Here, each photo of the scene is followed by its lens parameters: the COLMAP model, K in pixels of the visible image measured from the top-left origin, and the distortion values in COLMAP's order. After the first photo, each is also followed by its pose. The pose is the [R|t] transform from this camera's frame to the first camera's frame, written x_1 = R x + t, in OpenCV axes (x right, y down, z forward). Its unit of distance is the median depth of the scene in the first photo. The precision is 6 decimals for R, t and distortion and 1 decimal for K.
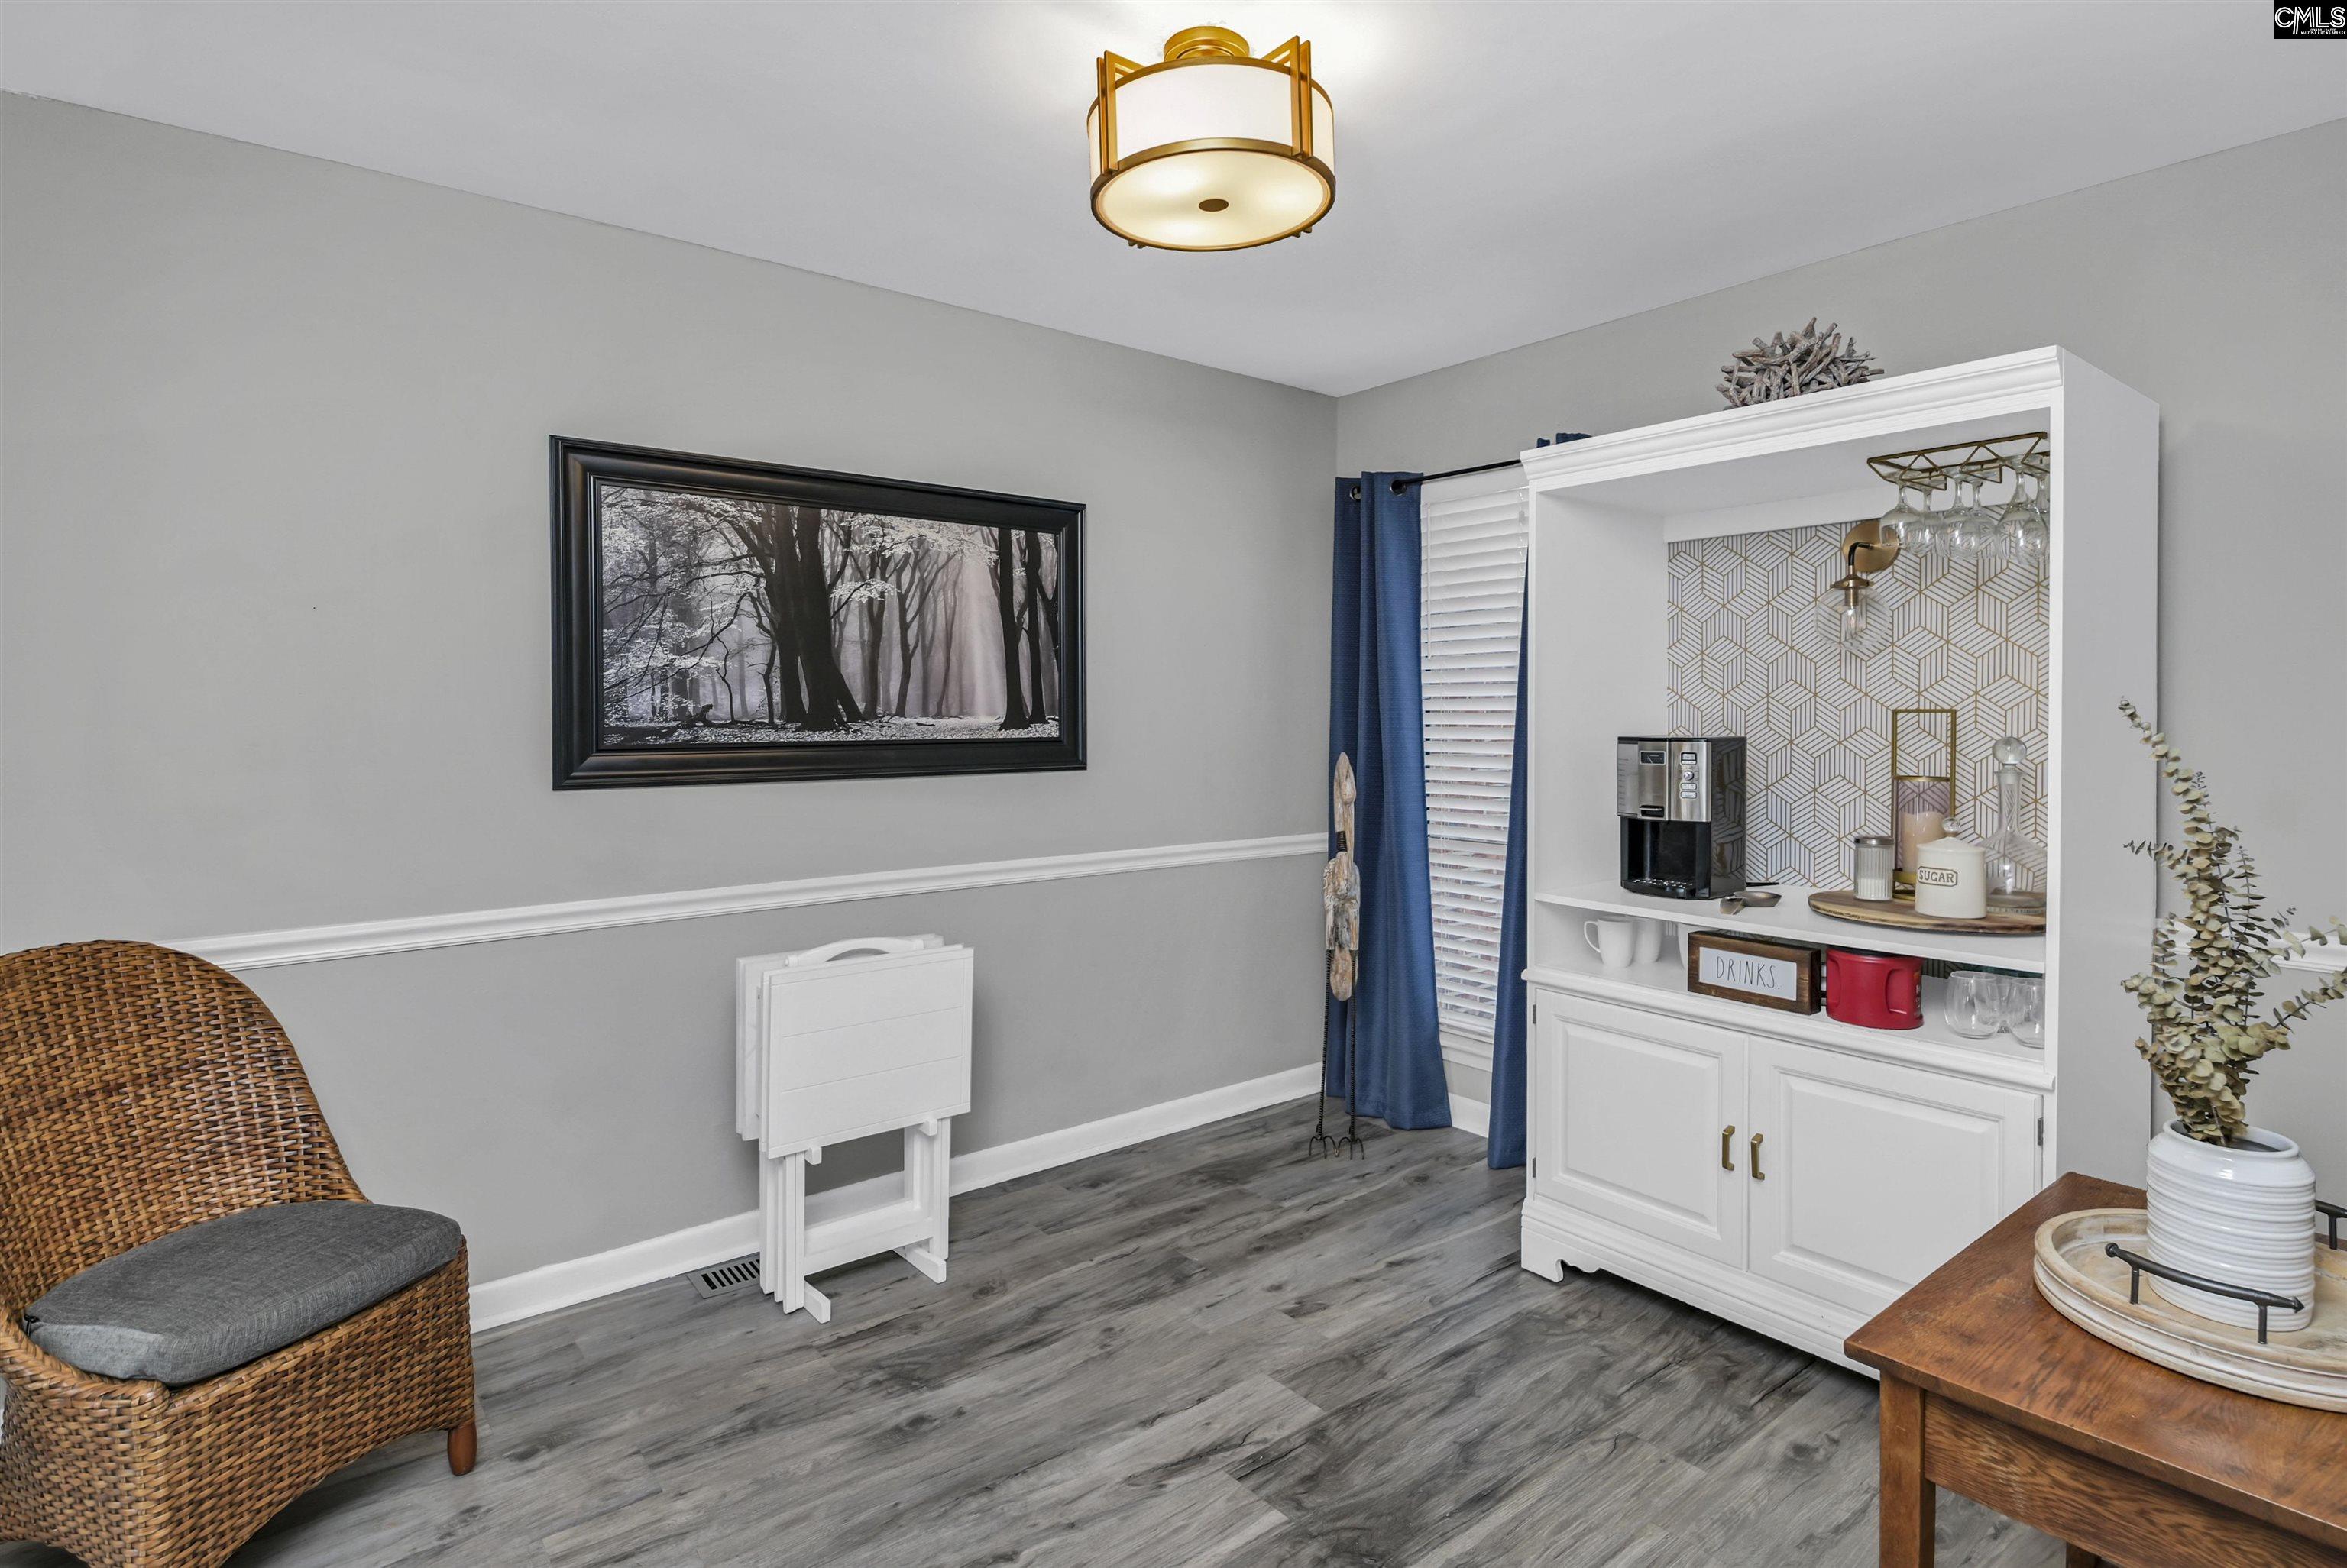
lens RADIAL K [[1187.0, 0, 1171.0], [0, 1187.0, 718.7], [0, 0, 1]] dist [0.014852, -0.016843]
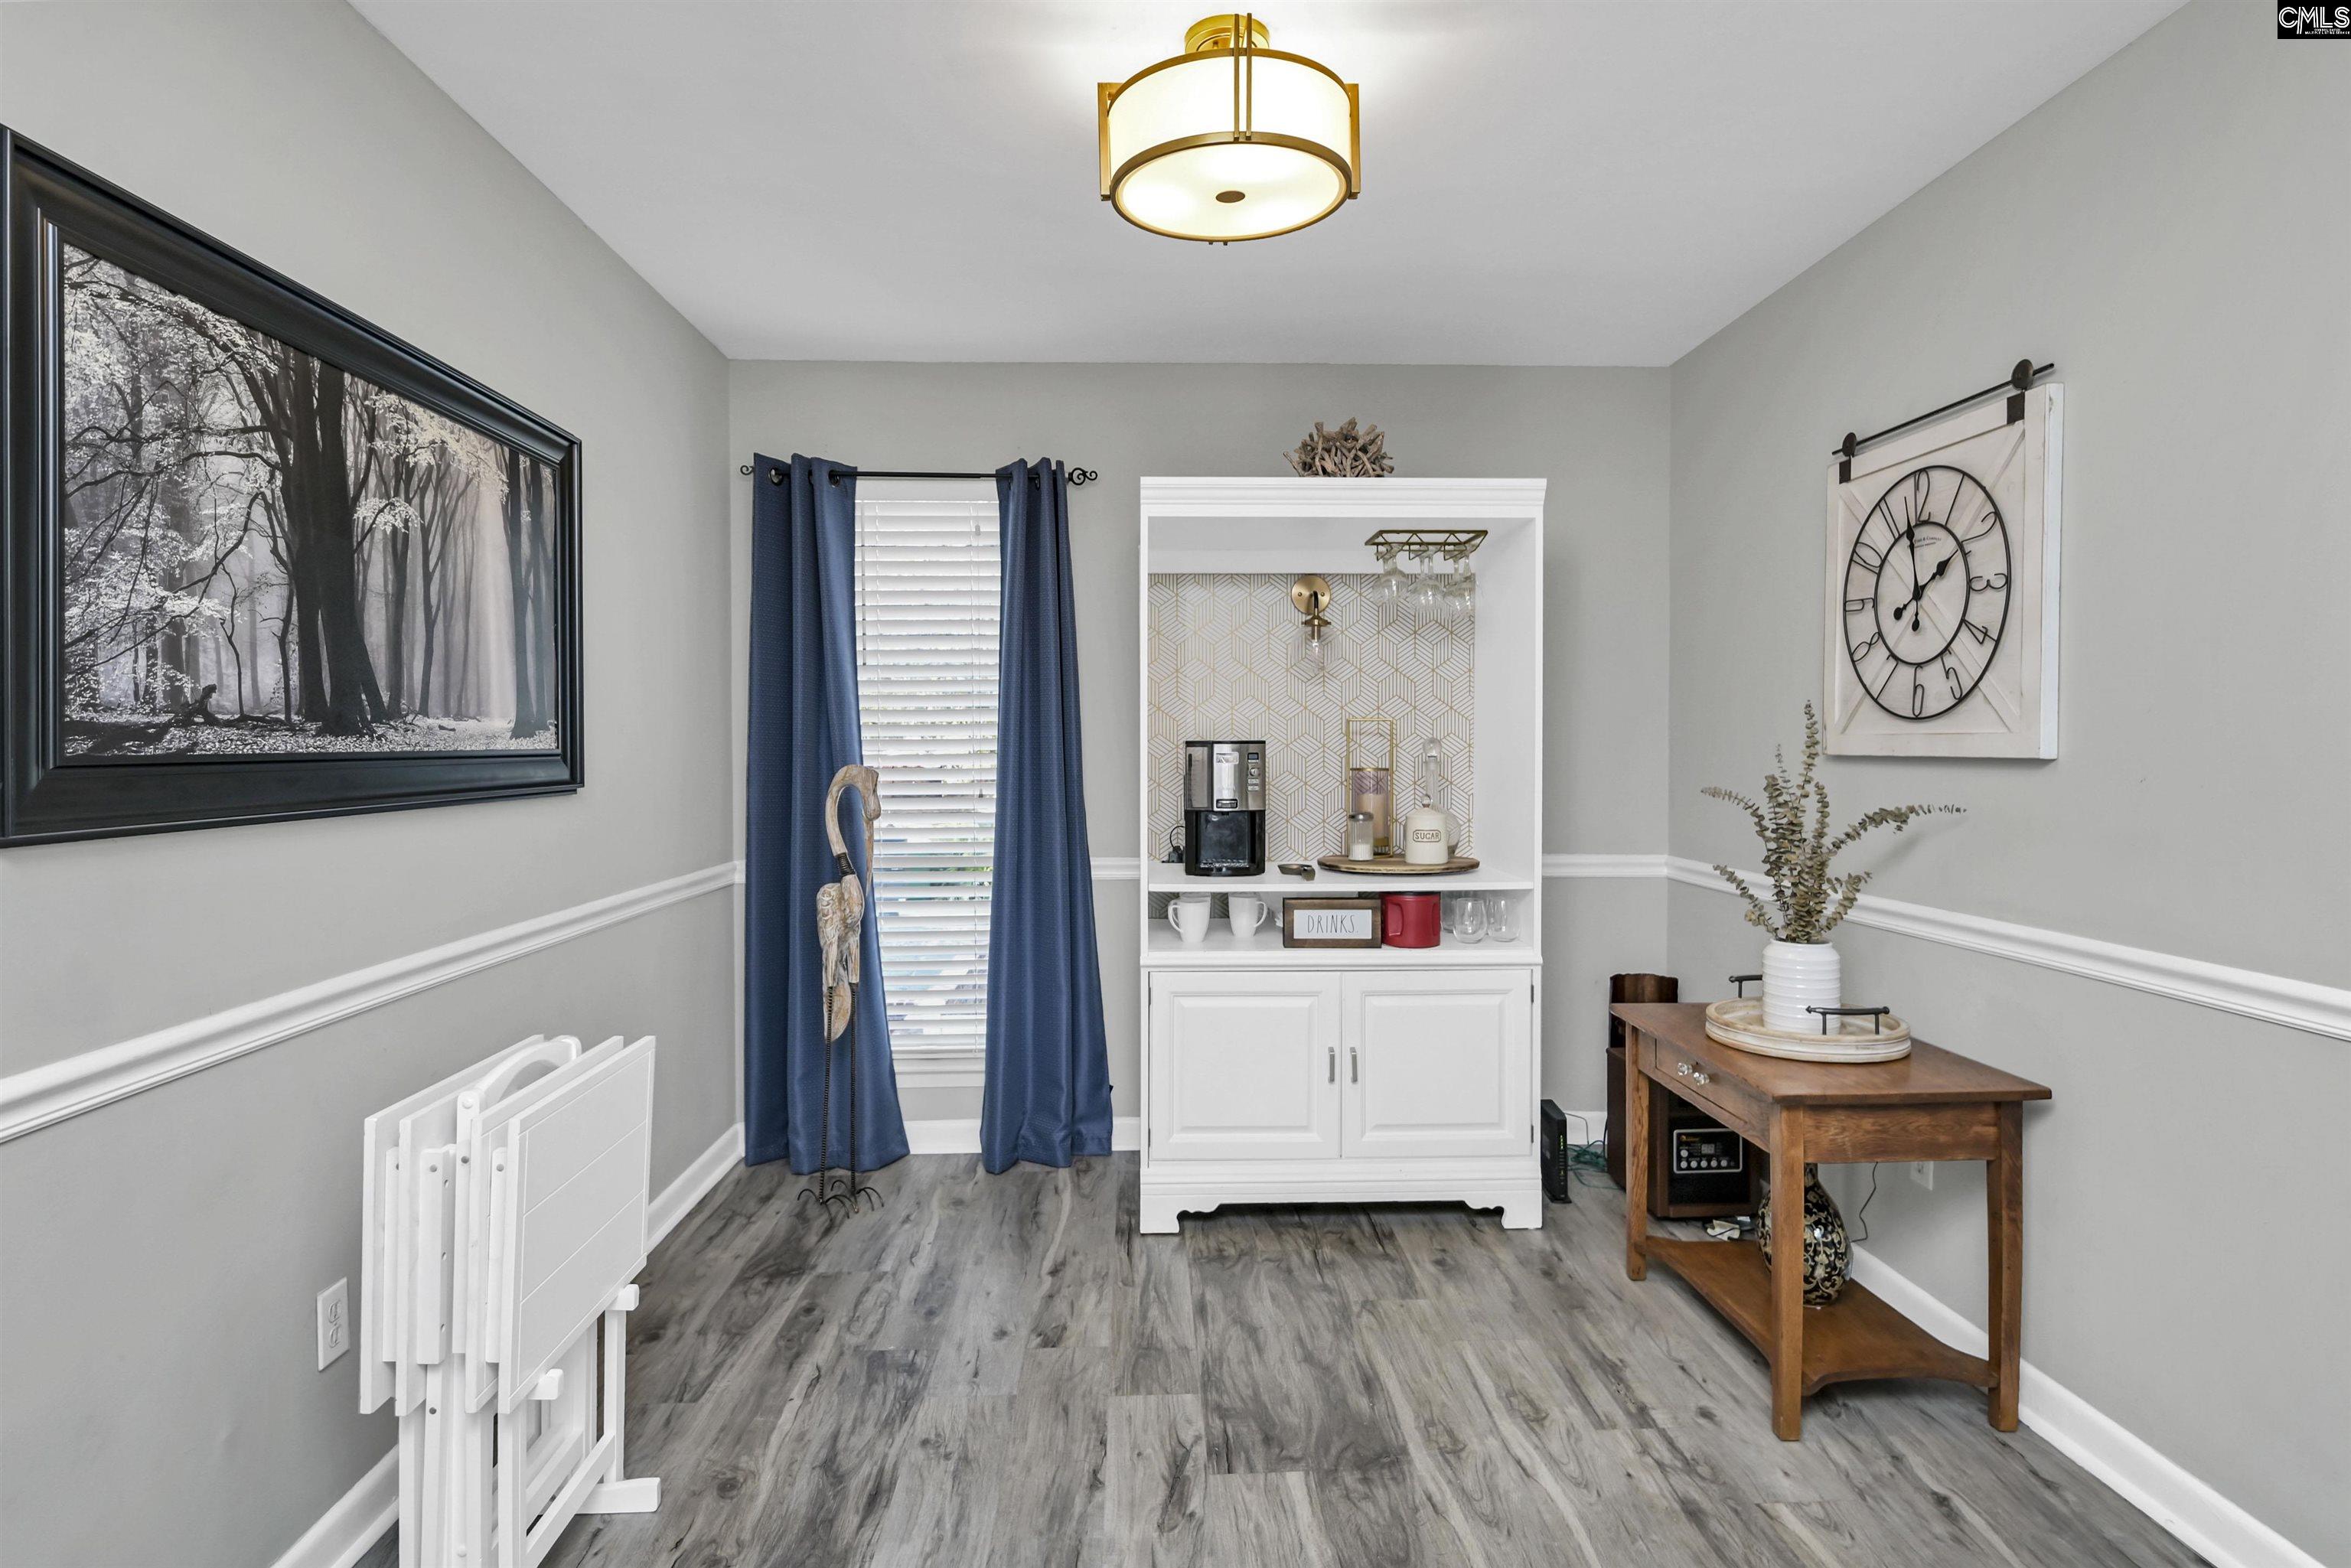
lens RADIAL K [[1257.6, 0, 1159.6], [0, 1257.6, 743.0], [0, 0, 1]] dist [0.002116, -0.013298]
pose [[0.595275, -0.001515, 0.803521, -0.590478], [0.007077, 0.999969, -0.003358, 0.020148], [-0.803491, 0.007686, 0.595267, 0.295477]]
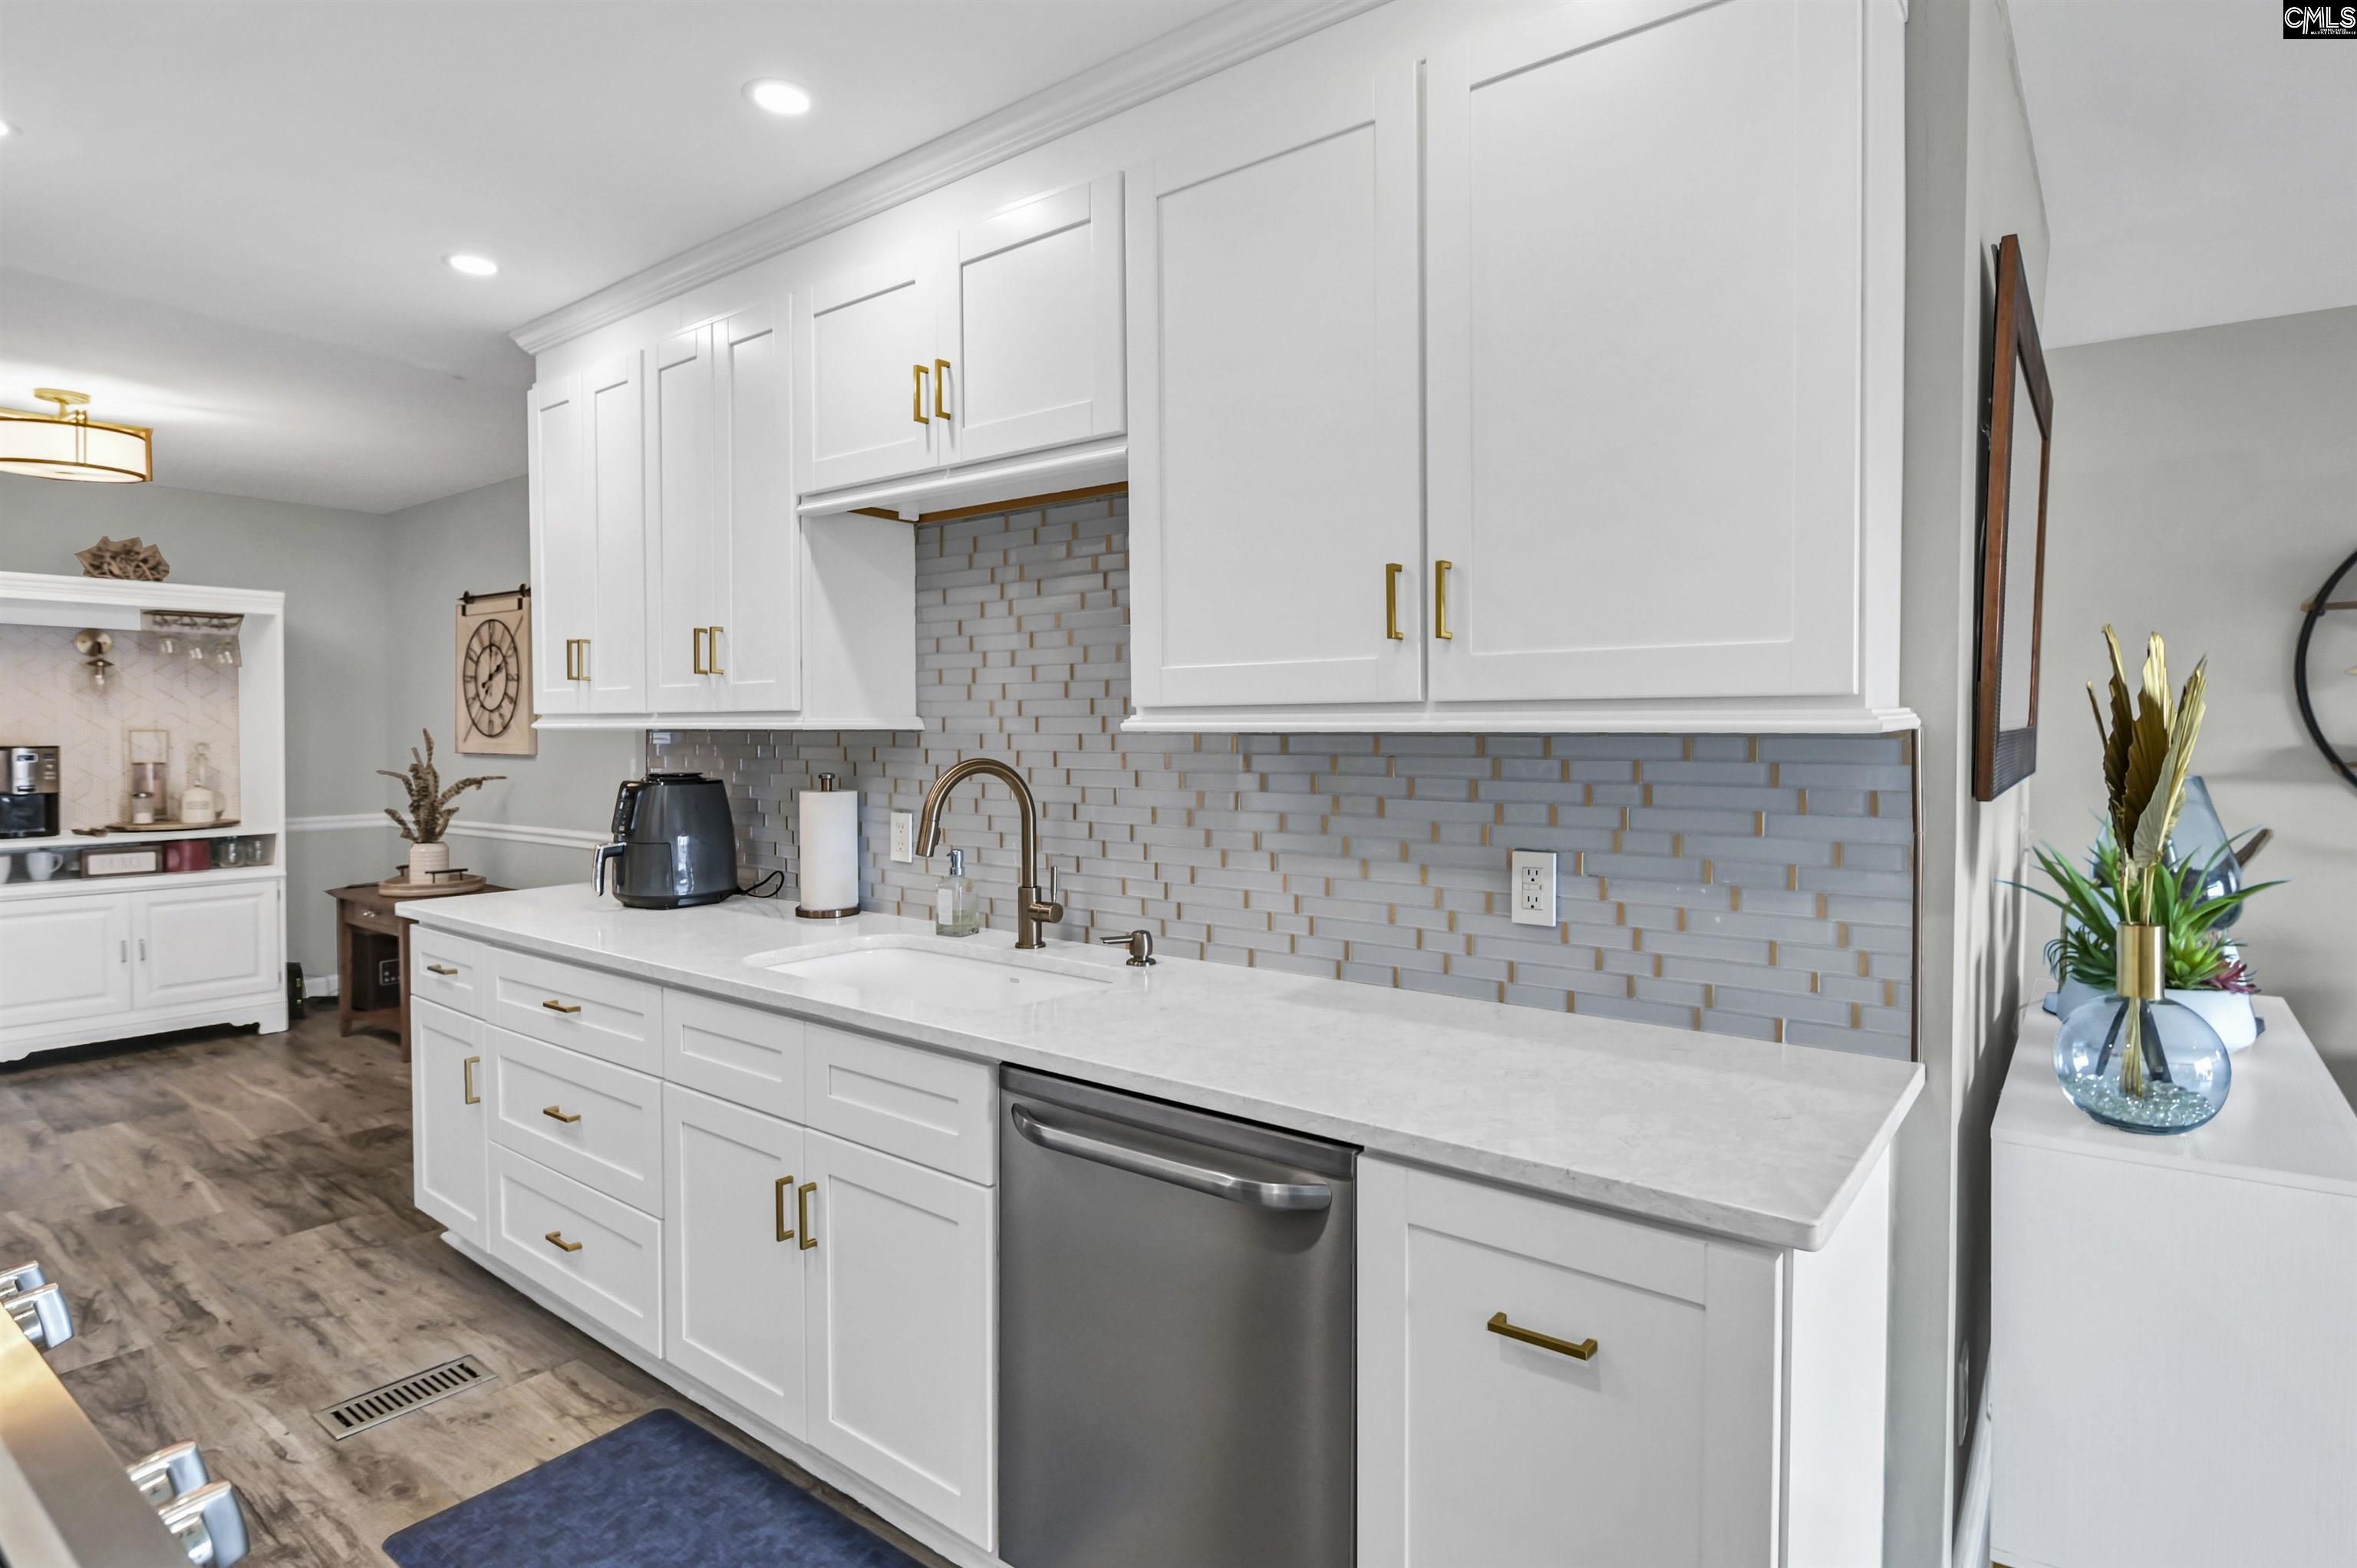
lens RADIAL K [[1233.5, 0, 1254.0], [0, 1233.5, 762.2], [0, 0, 1]] dist [-0.000048, -0.005996]
pose [[-0.274814, -0.024920, 0.961174, -1.674496], [0.002154, 0.999646, 0.026533, -0.004084], [-0.961495, 0.009362, -0.274663, -0.207744]]
